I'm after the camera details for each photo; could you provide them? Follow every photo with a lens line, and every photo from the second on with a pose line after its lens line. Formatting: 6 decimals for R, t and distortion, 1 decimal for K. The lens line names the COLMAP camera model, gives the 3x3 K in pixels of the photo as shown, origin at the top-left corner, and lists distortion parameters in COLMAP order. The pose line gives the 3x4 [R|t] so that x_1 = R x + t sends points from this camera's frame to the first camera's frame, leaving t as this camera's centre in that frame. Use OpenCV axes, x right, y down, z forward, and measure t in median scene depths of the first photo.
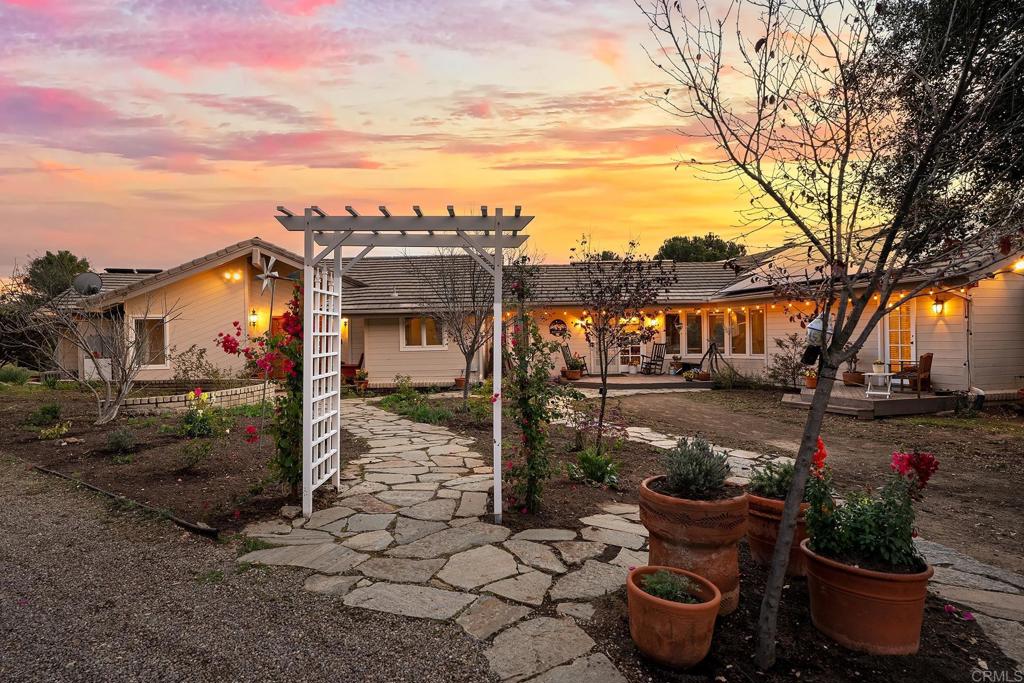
lens RADIAL K [[554.7, 0, 512.0], [0, 554.7, 341.5], [0, 0, 1]] dist [-0.001234, 0.000395]
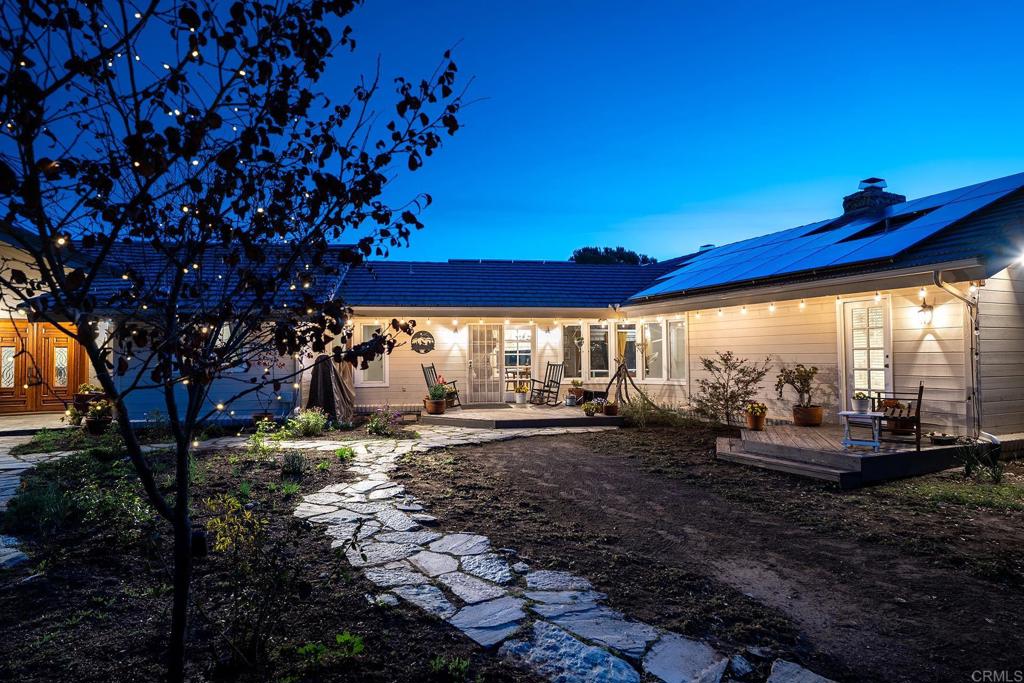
lens RADIAL K [[562.6, 0, 512.0], [0, 562.6, 341.5], [0, 0, 1]] dist [0.003714, 0.001486]
pose [[0.989157, 0.011136, 0.146442, 0.103898], [-0.006258, 0.999411, -0.033730, -0.000942], [-0.146731, 0.032447, 0.988644, 0.267027]]
